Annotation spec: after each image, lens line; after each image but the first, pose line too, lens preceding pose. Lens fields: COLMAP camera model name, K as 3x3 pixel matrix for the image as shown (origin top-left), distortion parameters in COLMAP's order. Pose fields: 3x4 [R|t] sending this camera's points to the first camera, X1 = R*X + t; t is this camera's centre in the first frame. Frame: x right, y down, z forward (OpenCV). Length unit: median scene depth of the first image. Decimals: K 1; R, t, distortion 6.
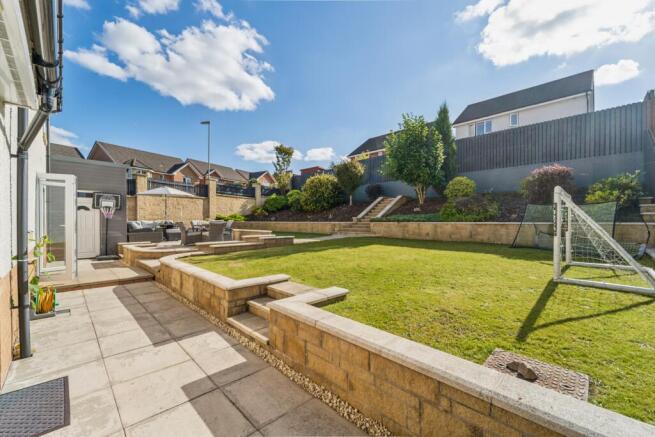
lens RADIAL K [[267.9, 0, 329.6], [0, 267.9, 221.5], [0, 0, 1]] dist [0.002286, 0.000279]
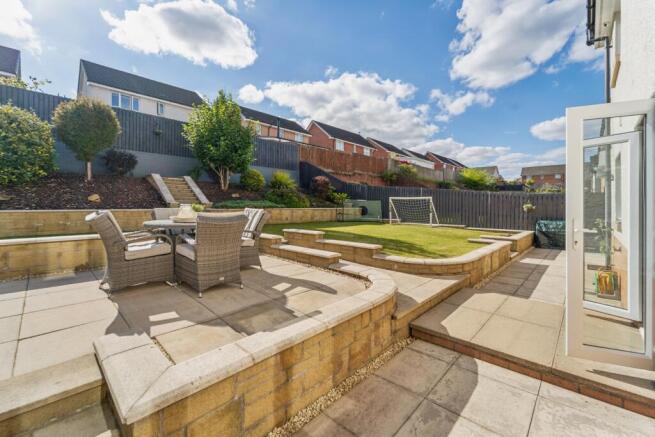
lens RADIAL K [[265.6, 0, 323.2], [0, 265.6, 205.4], [0, 0, 1]] dist [0.001317, 0.000130]
pose [[-0.002832, 0.006655, 0.999974, -0.744507], [0.002033, 0.999976, -0.006649, -0.001640], [-0.999994, 0.002014, -0.002846, 0.827614]]
